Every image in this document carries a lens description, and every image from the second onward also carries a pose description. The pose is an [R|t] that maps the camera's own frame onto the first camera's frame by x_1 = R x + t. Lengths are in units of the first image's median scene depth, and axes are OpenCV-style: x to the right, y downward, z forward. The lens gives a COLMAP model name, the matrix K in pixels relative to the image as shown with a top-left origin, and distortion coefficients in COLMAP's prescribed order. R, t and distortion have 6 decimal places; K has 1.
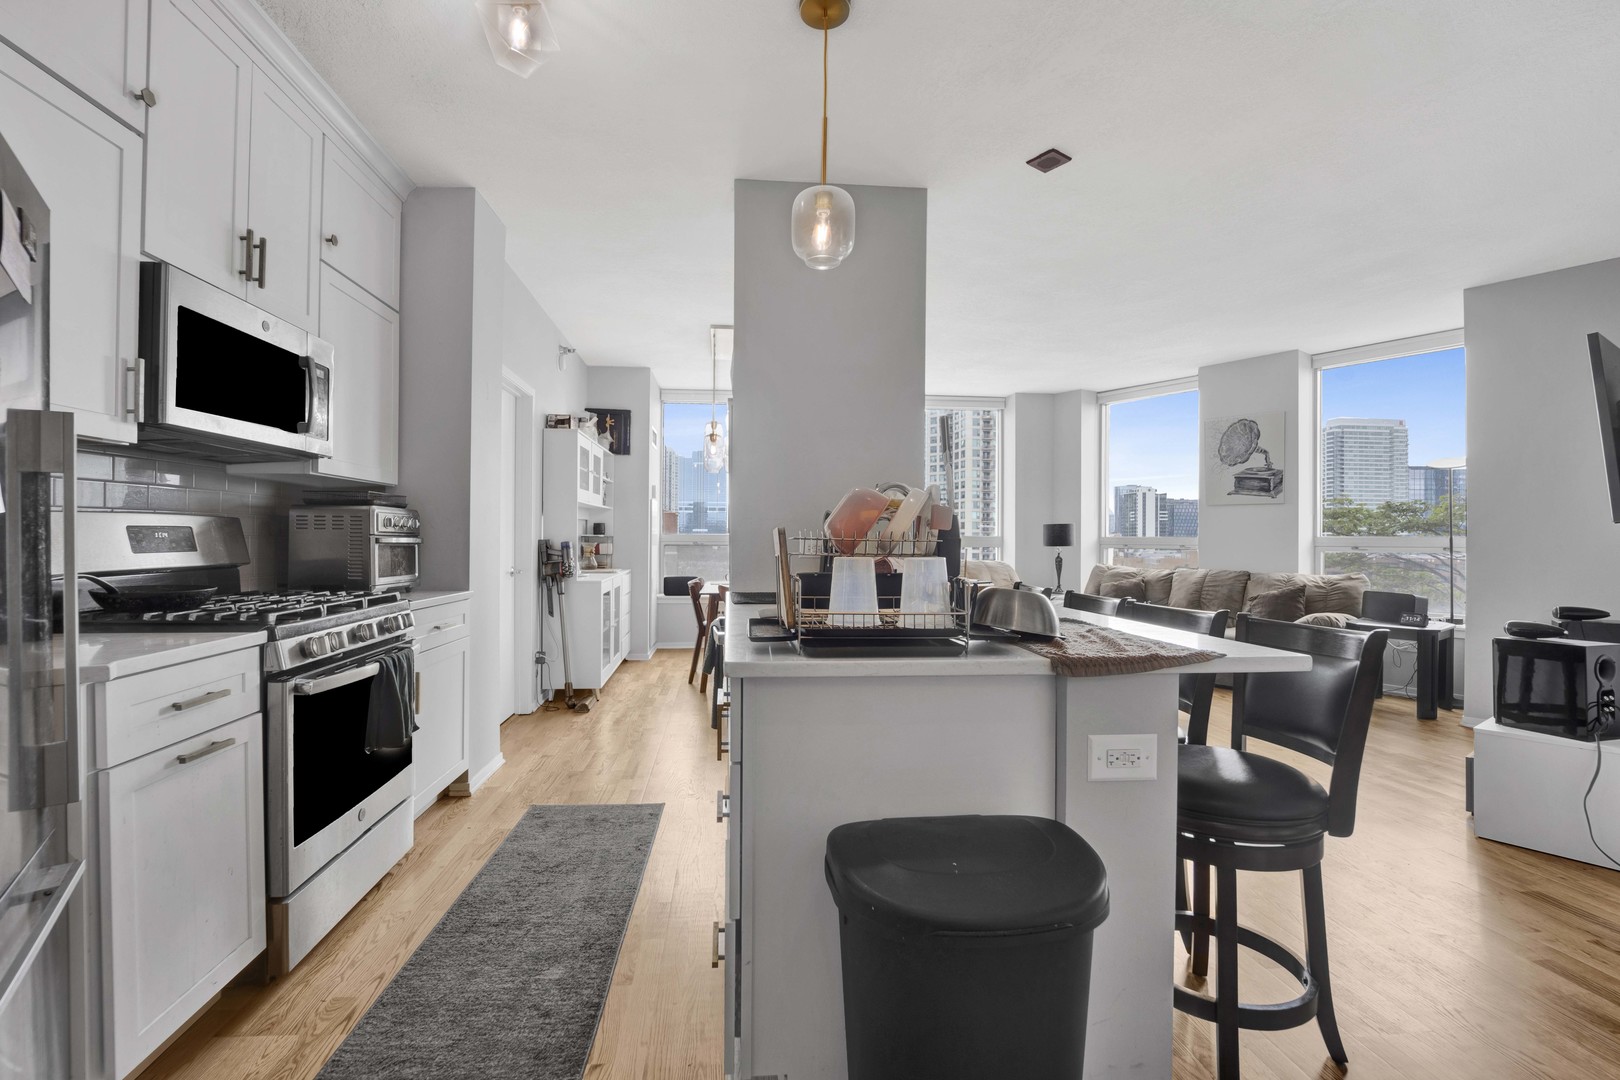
lens RADIAL K [[675.9, 0, 796.2], [0, 675.9, 541.9], [0, 0, 1]] dist [-0.021015, -0.000855]
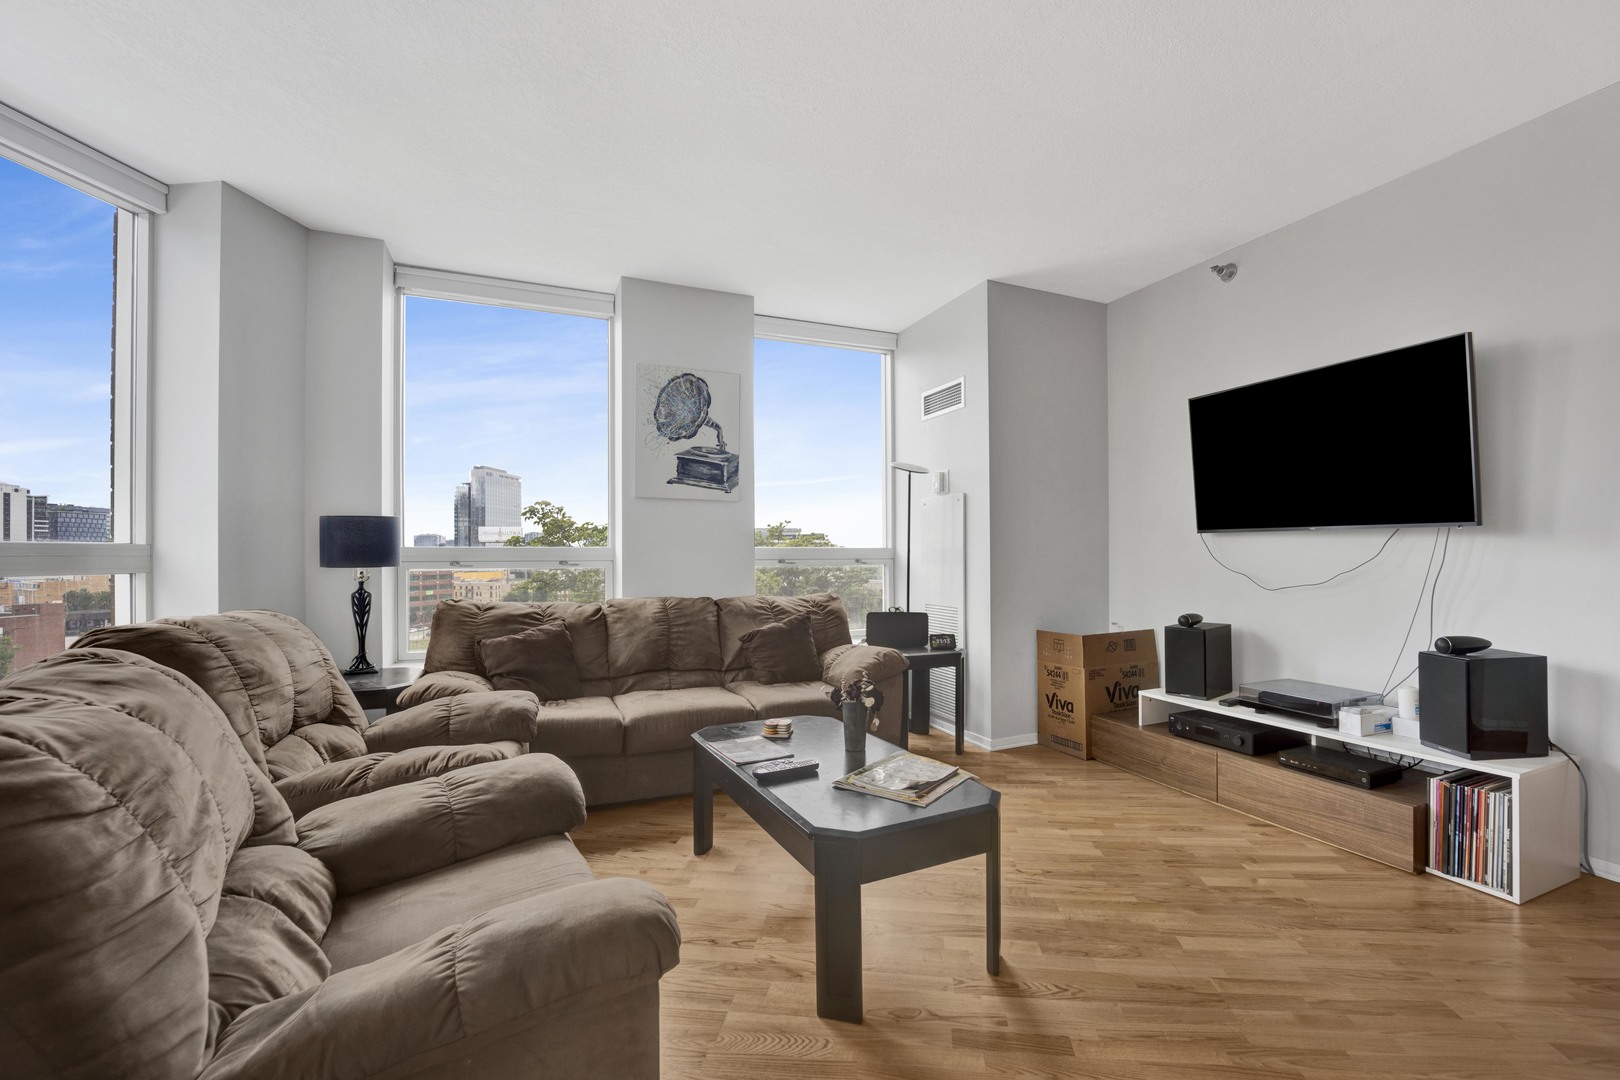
lens RADIAL K [[675.9, 0, 842.3], [0, 675.9, 558.8], [0, 0, 1]] dist [-0.021015, -0.000855]
pose [[0.187034, -0.009332, 0.982309, 0.024221], [0.007761, 0.999938, 0.008022, 0.000135], [-0.982323, 0.006124, 0.187095, 0.733176]]
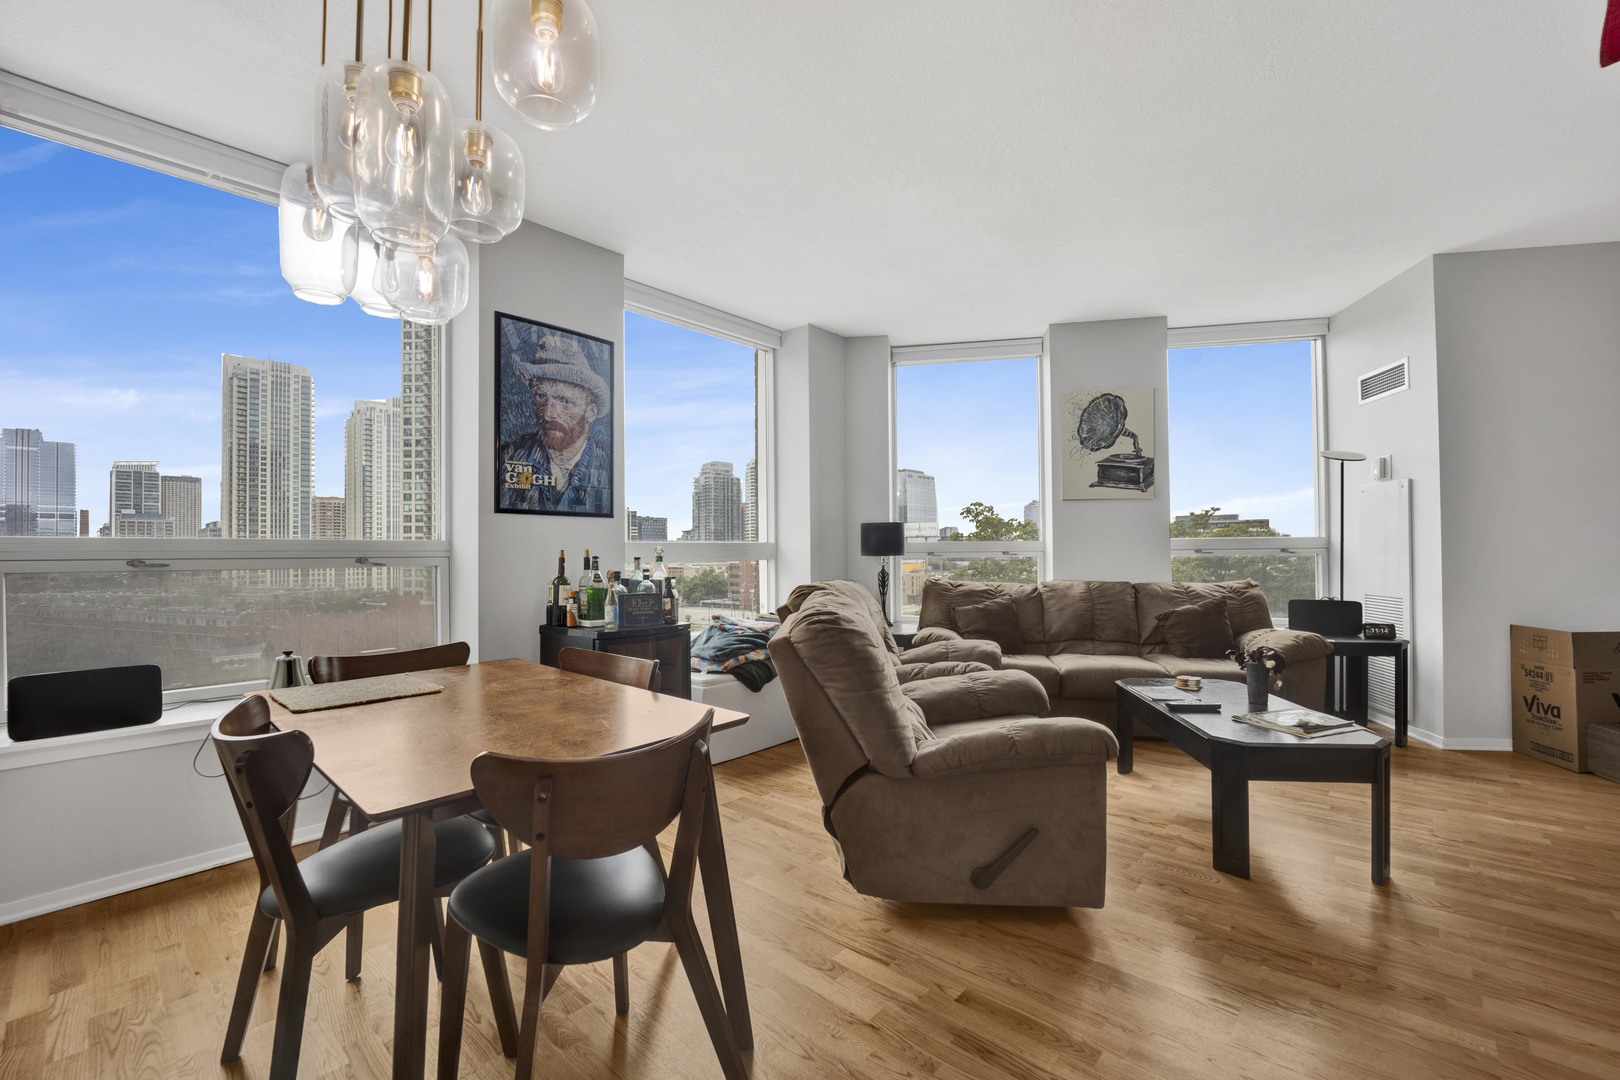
lens RADIAL K [[675.9, 0, 821.8], [0, 675.9, 548.6], [0, 0, 1]] dist [-0.021015, -0.000855]
pose [[0.718956, -0.008991, 0.694998, -0.149123], [0.015875, 0.999868, -0.003488, 0.001117], [-0.694874, 0.013541, 0.719004, 0.669579]]
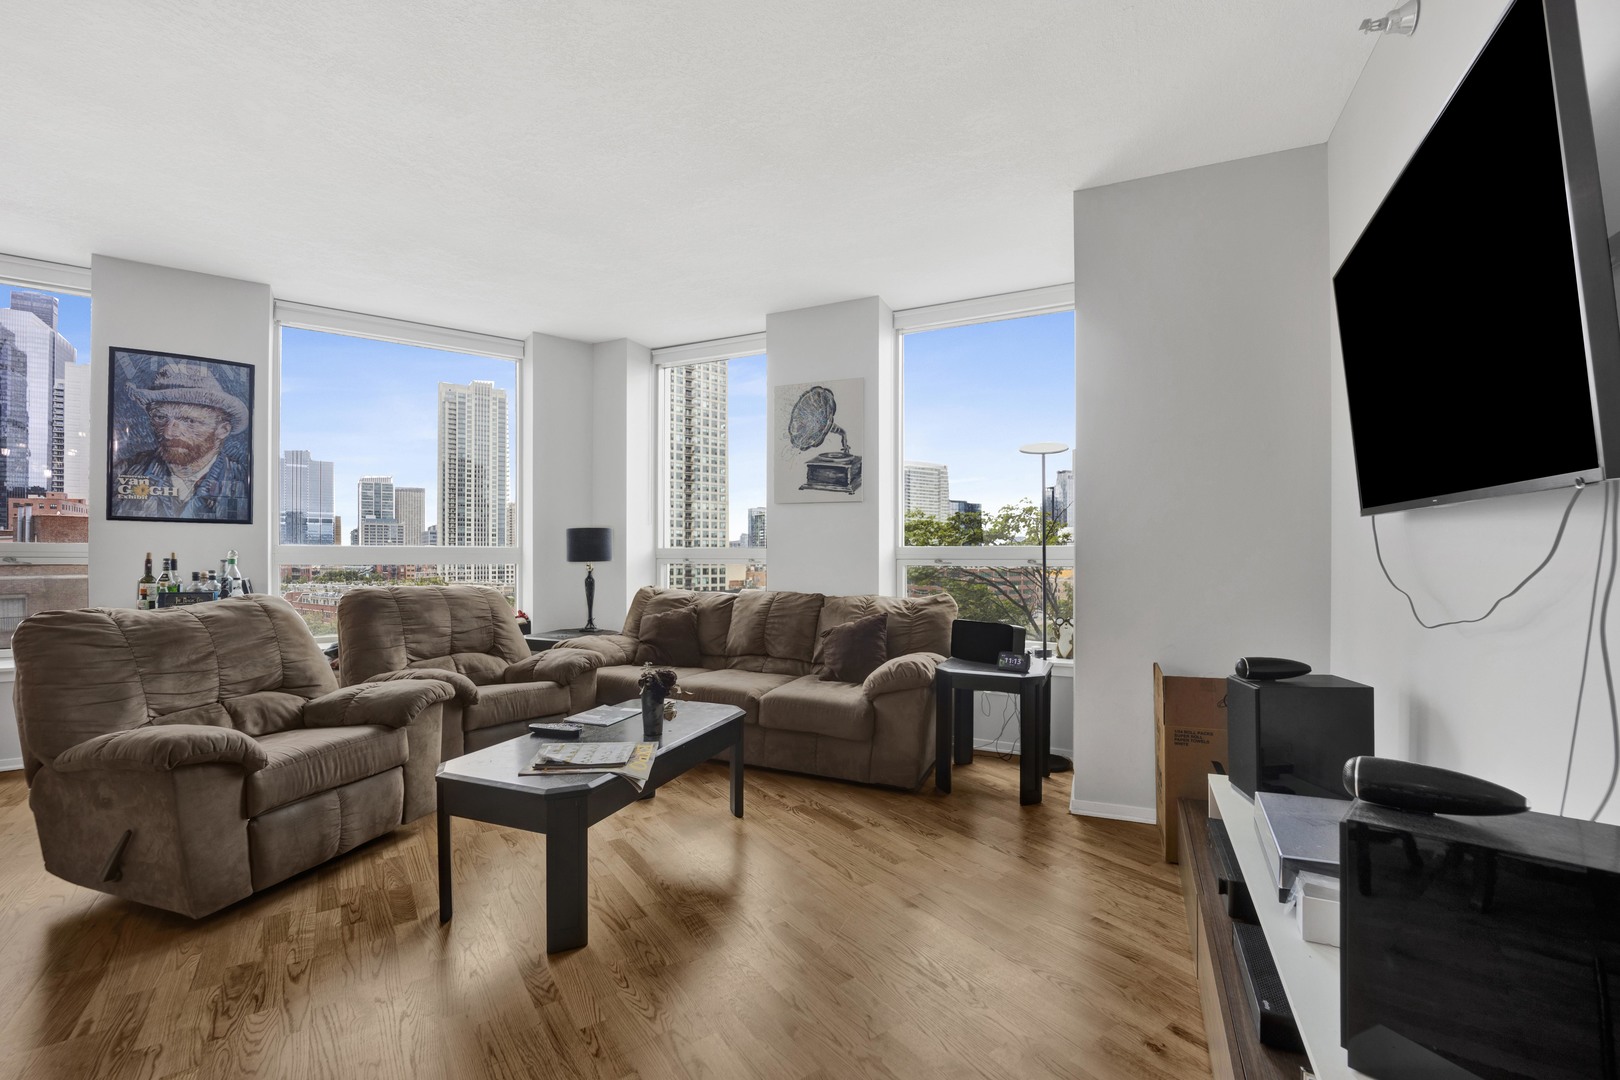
lens RADIAL K [[675.9, 0, 810.4], [0, 675.9, 560.5], [0, 0, 1]] dist [-0.021015, -0.000855]
pose [[0.859313, -0.006067, 0.511413, 0.287084], [0.004290, 0.999980, 0.004654, 0.004035], [-0.511431, -0.001806, 0.859322, 0.373350]]
